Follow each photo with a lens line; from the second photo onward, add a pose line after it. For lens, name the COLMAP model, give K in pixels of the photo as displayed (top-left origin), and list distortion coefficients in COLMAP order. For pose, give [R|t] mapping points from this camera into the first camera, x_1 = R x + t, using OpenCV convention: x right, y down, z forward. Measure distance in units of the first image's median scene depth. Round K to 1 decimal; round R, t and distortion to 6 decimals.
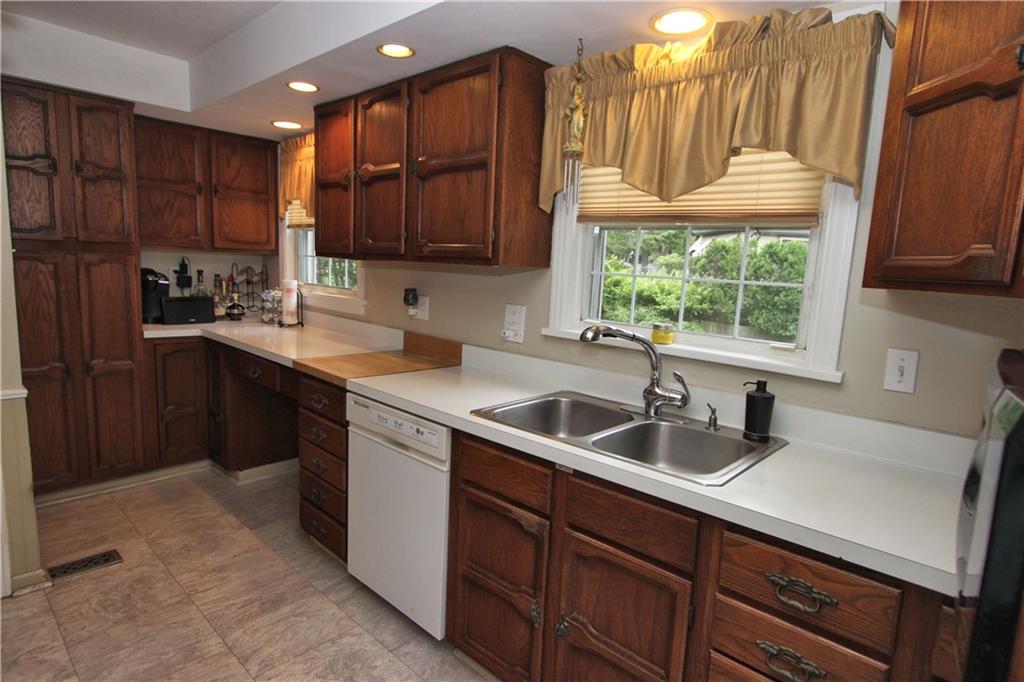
lens RADIAL K [[561.7, 0, 515.4], [0, 561.7, 344.7], [0, 0, 1]] dist [-0.015663, -0.000479]
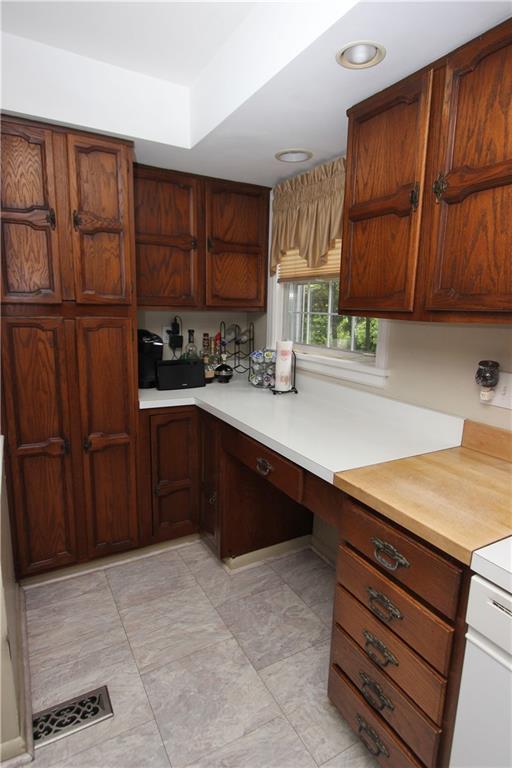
lens RADIAL K [[421.3, 0, 254.6], [0, 421.3, 384.2], [0, 0, 1]] dist [-0.015663, -0.000479]
pose [[0.949932, 0.030408, -0.310973, -0.287168], [-0.022003, 0.999293, 0.030501, -0.080327], [0.311680, -0.022132, 0.949929, 0.423995]]
